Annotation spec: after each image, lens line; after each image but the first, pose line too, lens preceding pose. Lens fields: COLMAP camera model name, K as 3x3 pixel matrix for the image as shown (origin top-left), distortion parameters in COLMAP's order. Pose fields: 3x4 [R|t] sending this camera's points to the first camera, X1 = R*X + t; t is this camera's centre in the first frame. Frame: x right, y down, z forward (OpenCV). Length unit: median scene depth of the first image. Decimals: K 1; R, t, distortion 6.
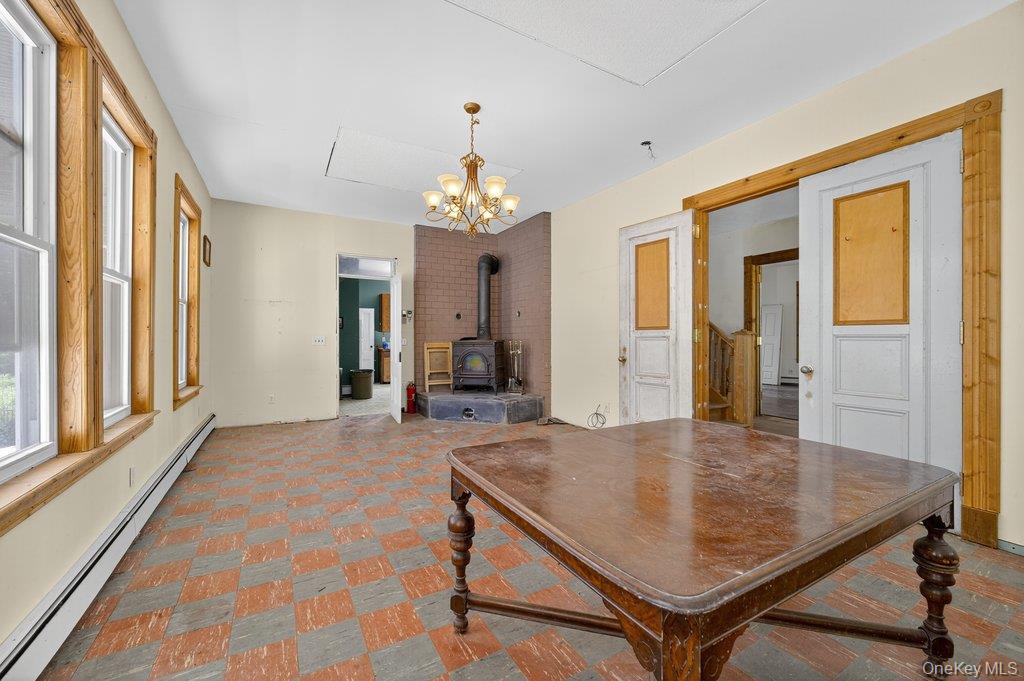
lens RADIAL K [[409.2, 0, 501.3], [0, 409.2, 338.7], [0, 0, 1]] dist [-0.001656, -0.000020]
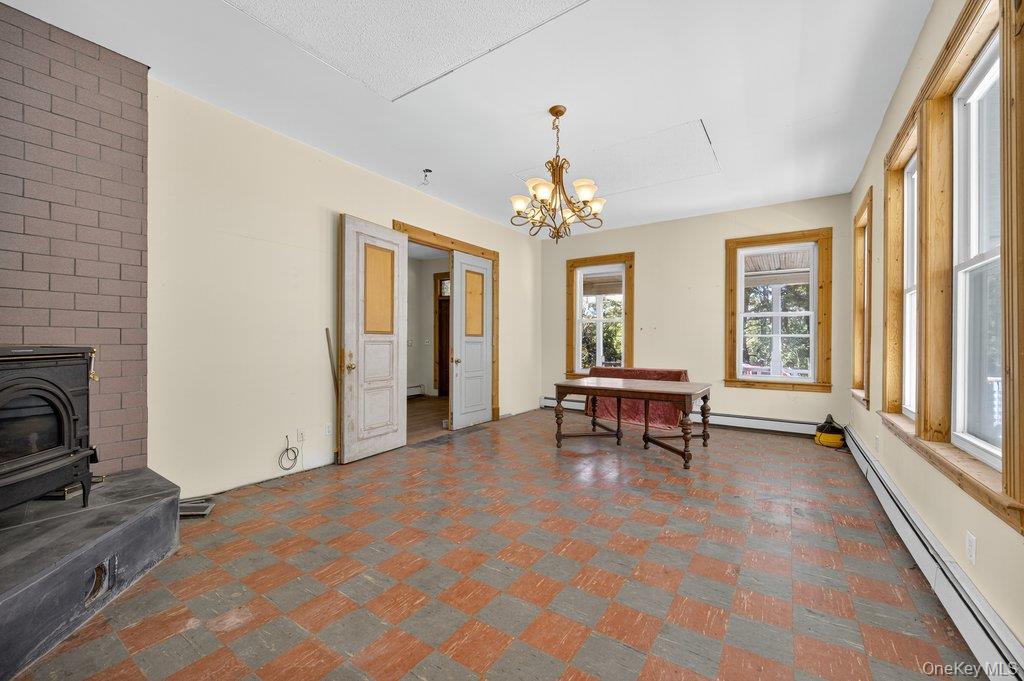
lens RADIAL K [[407.4, 0, 512.0], [0, 407.4, 340.5], [0, 0, 1]] dist [-0.000996, -0.000005]
pose [[-0.449379, 0.002329, 0.893338, -0.657400], [-0.005610, 0.999970, -0.005430, -0.002420], [-0.893324, -0.007452, -0.449352, 1.121624]]
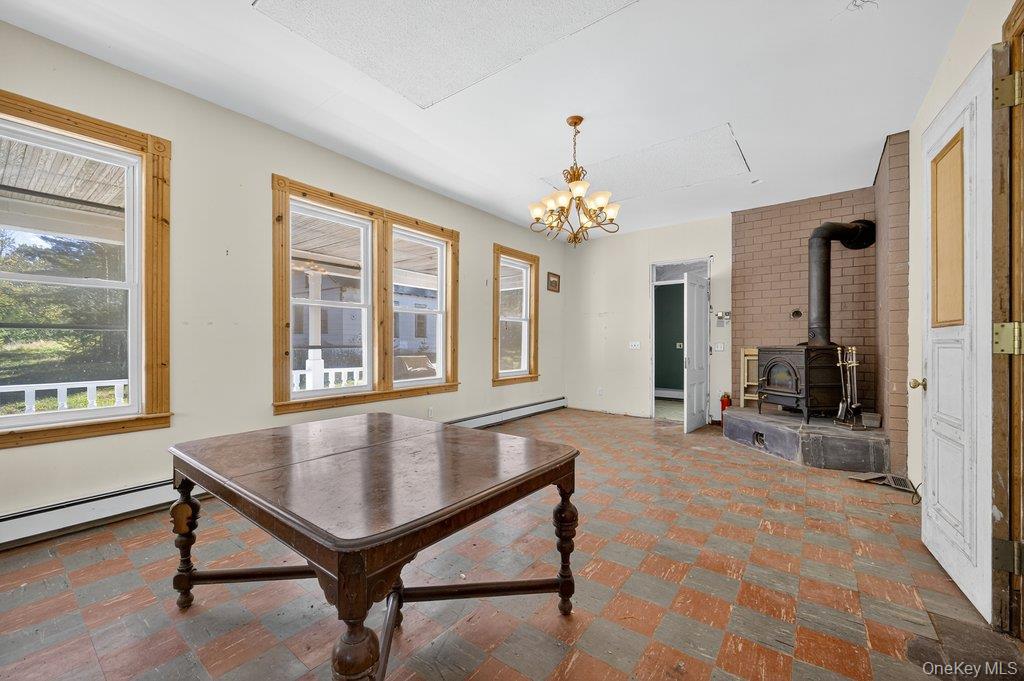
lens RADIAL K [[409.2, 0, 501.3], [0, 409.2, 338.7], [0, 0, 1]] dist [-0.001656, -0.000020]
pose [[0.386686, -0.008109, -0.922176, 0.589975], [-0.001692, 0.999953, -0.009503, -0.001866], [0.922210, 0.005235, 0.386655, 0.313961]]
